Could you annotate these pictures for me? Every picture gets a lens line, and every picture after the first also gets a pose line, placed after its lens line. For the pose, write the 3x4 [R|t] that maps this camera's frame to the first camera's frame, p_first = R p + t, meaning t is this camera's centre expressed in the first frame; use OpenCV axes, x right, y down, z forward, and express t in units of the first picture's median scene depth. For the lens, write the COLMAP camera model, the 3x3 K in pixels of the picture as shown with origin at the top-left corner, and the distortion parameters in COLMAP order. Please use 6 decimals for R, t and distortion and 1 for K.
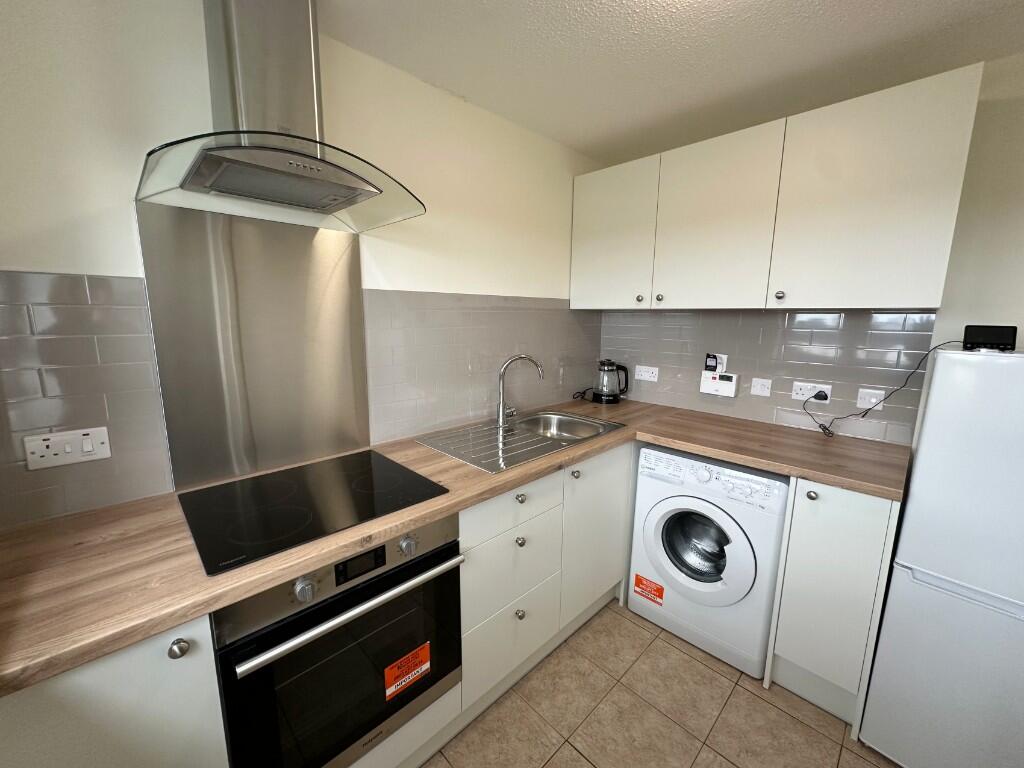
lens RADIAL K [[406.8, 0, 512.0], [0, 406.8, 384.0], [0, 0, 1]] dist [0.000943, 0.000083]
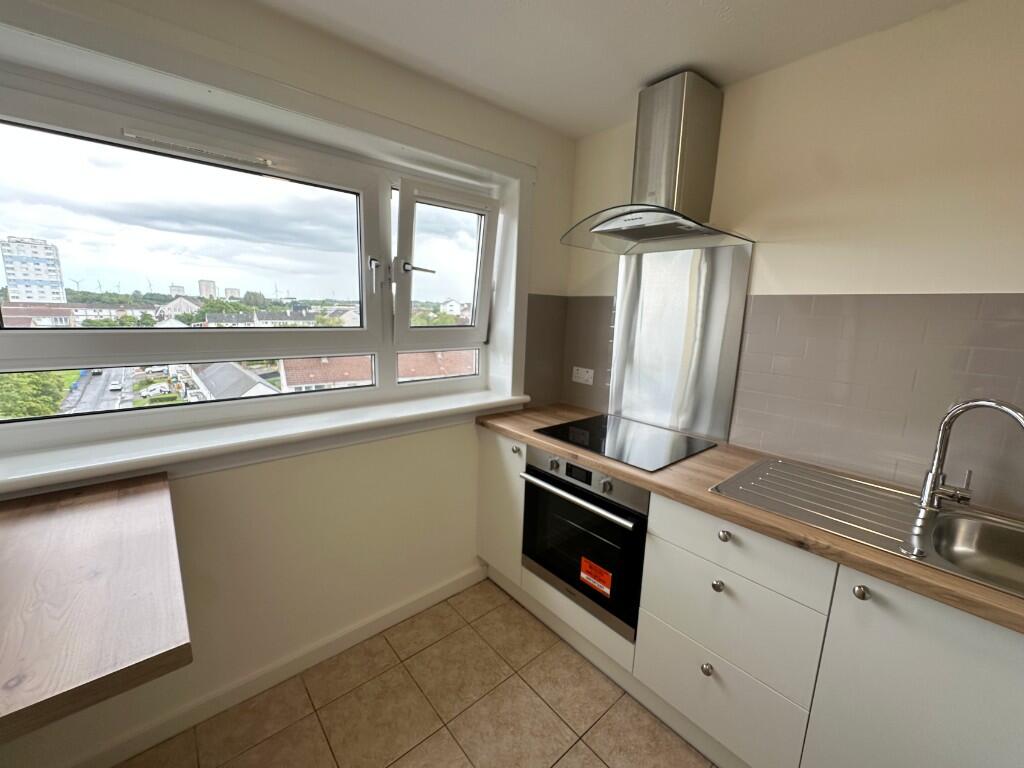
lens RADIAL K [[406.8, 0, 512.0], [0, 406.8, 384.0], [0, 0, 1]] dist [0.000943, 0.000083]
pose [[-0.058917, 0.165357, -0.984472, 1.049983], [-0.199178, 0.964409, 0.173907, -0.101970], [0.978191, 0.206331, -0.023884, 0.666233]]
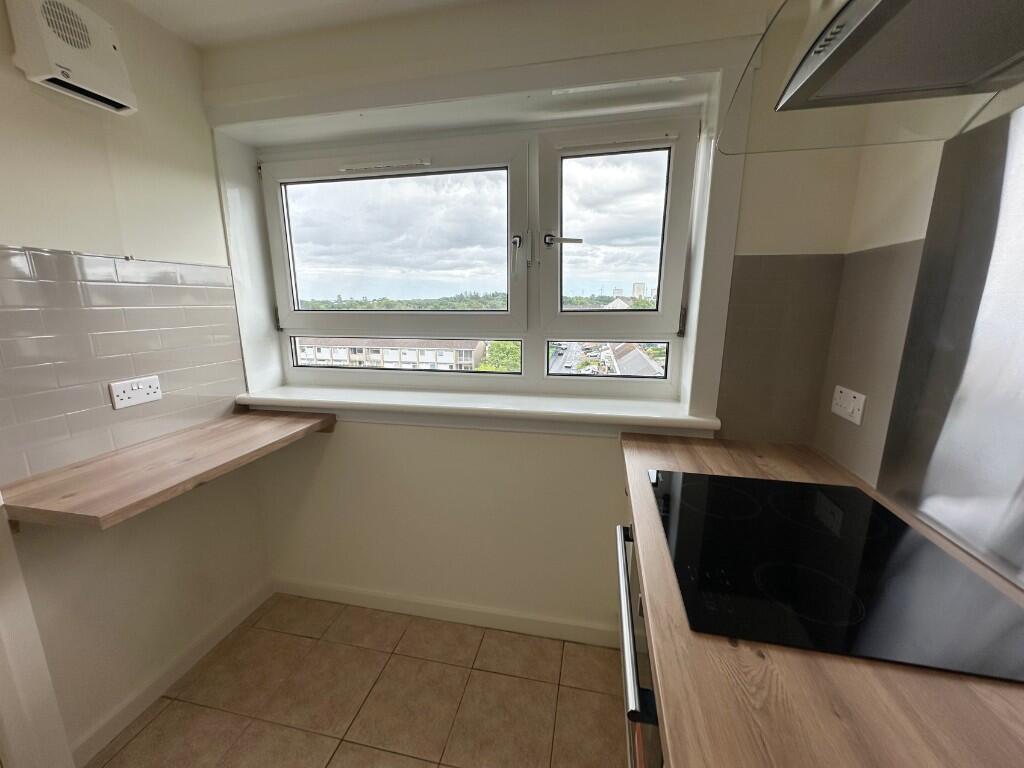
lens RADIAL K [[406.8, 0, 512.0], [0, 406.8, 384.0], [0, 0, 1]] dist [0.000943, 0.000083]
pose [[-0.827200, 0.103215, -0.552346, 0.303128], [-0.103297, 0.938300, 0.330035, -0.170565], [0.552331, 0.330061, -0.765500, 1.289151]]
